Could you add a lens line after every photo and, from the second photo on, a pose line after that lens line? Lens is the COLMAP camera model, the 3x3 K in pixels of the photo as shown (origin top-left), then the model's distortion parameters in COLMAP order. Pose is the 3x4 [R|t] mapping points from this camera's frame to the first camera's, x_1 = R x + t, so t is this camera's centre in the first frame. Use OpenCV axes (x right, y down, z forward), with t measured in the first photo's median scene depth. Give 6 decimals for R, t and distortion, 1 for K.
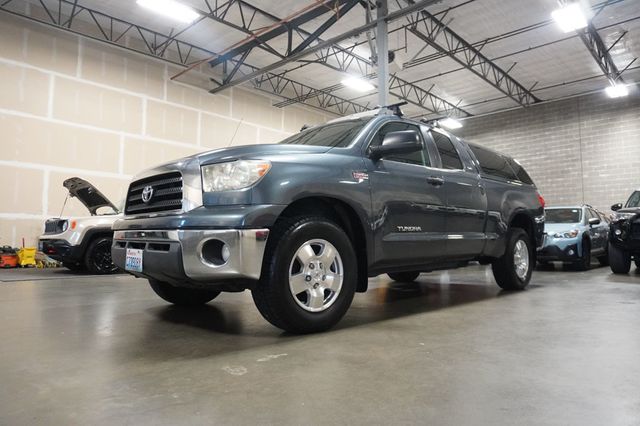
lens RADIAL K [[433.0, 0, 316.0], [0, 433.0, 212.3], [0, 0, 1]] dist [-0.003180, -0.000999]
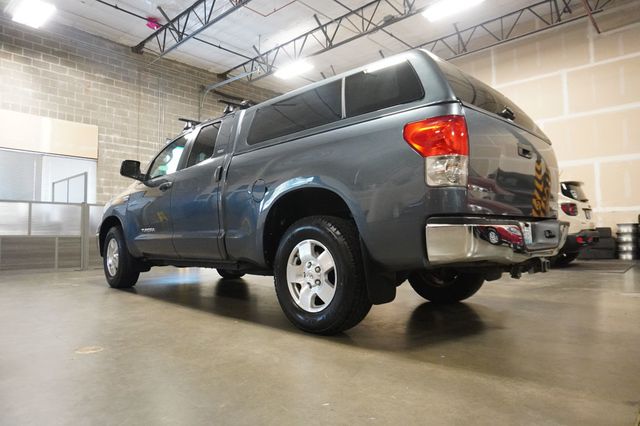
lens RADIAL K [[433.0, 0, 316.0], [0, 433.0, 212.3], [0, 0, 1]] dist [-0.003180, -0.000999]
pose [[-0.001159, -0.060188, -0.998186, 0.873497], [0.076139, 0.995284, -0.060102, 0.059201], [0.997097, -0.076070, 0.003429, 0.899185]]
